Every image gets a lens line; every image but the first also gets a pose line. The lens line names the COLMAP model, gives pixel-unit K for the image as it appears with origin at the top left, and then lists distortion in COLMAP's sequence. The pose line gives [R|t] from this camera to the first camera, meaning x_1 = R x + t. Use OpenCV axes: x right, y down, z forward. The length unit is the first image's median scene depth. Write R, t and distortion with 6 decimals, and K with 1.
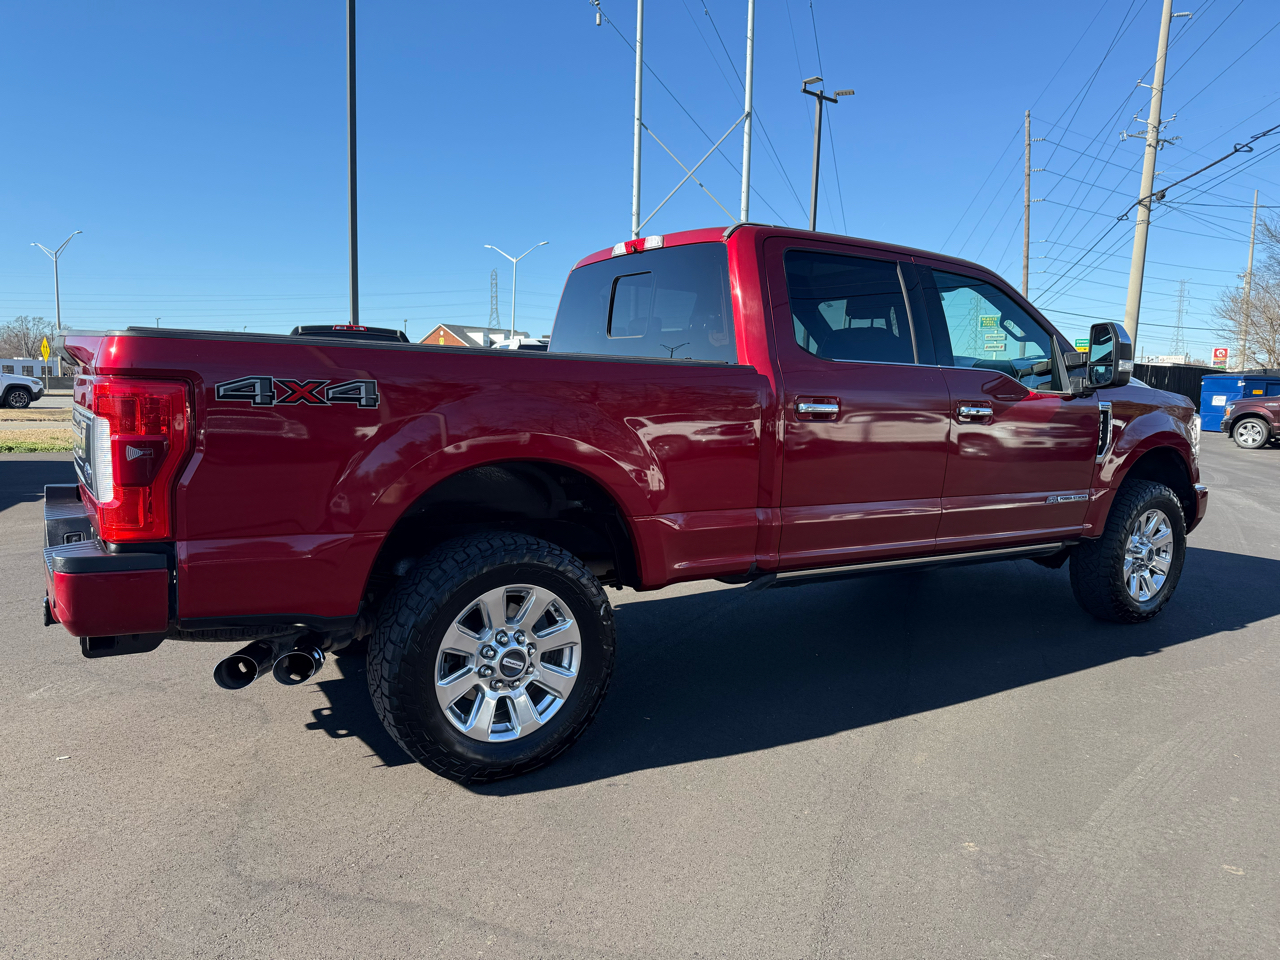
lens RADIAL K [[918.1, 0, 640.9], [0, 918.1, 483.3], [0, 0, 1]] dist [0.054697, -0.072600]
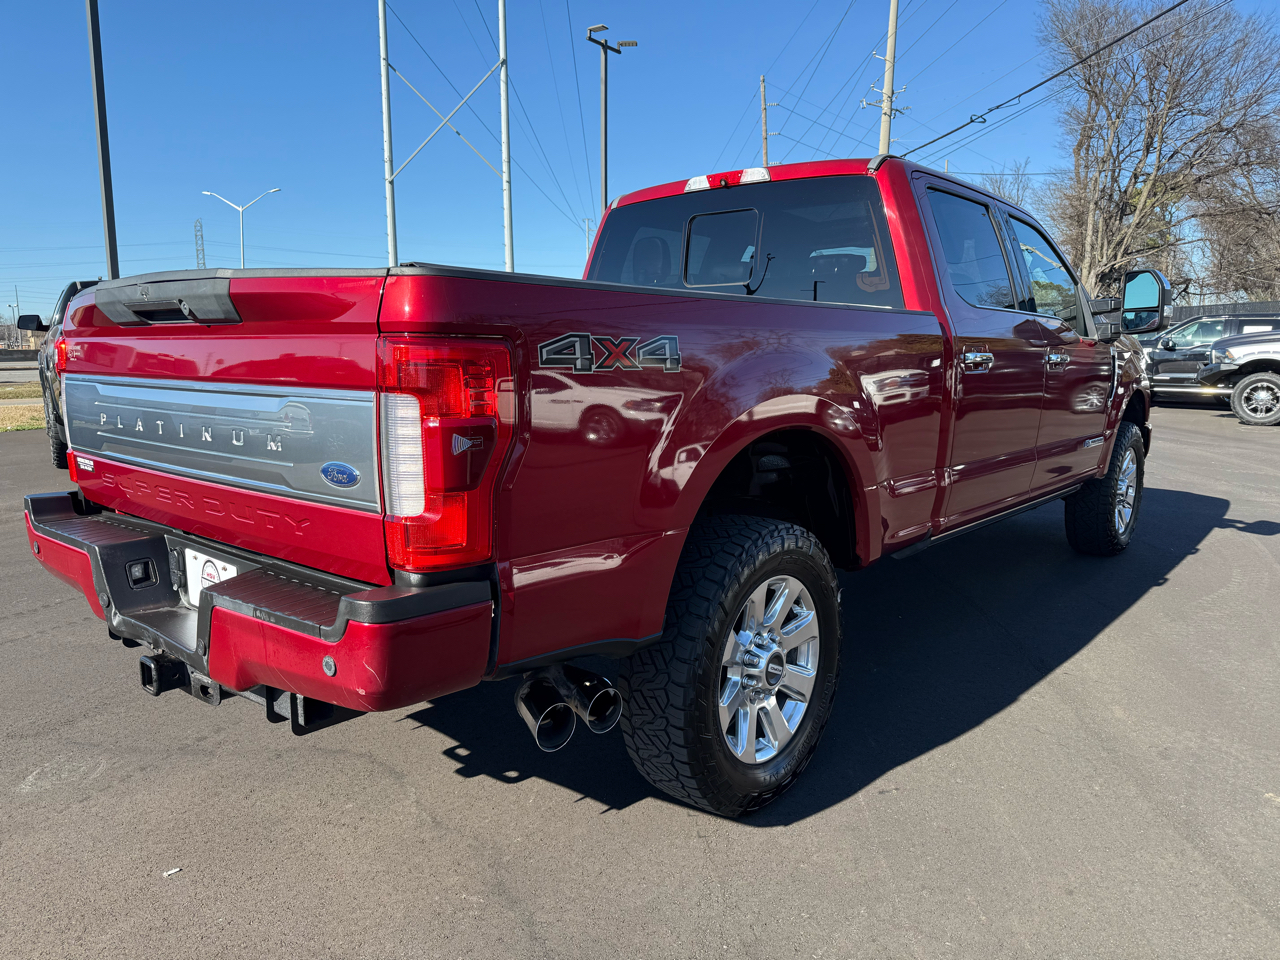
lens RADIAL K [[917.2, 0, 639.9], [0, 917.2, 484.4], [0, 0, 1]] dist [0.023135, -0.043303]
pose [[0.958508, -0.064479, 0.277678, -0.345273], [0.051519, 0.997226, 0.053727, -0.018292], [-0.280372, -0.037192, 0.959171, 0.167438]]
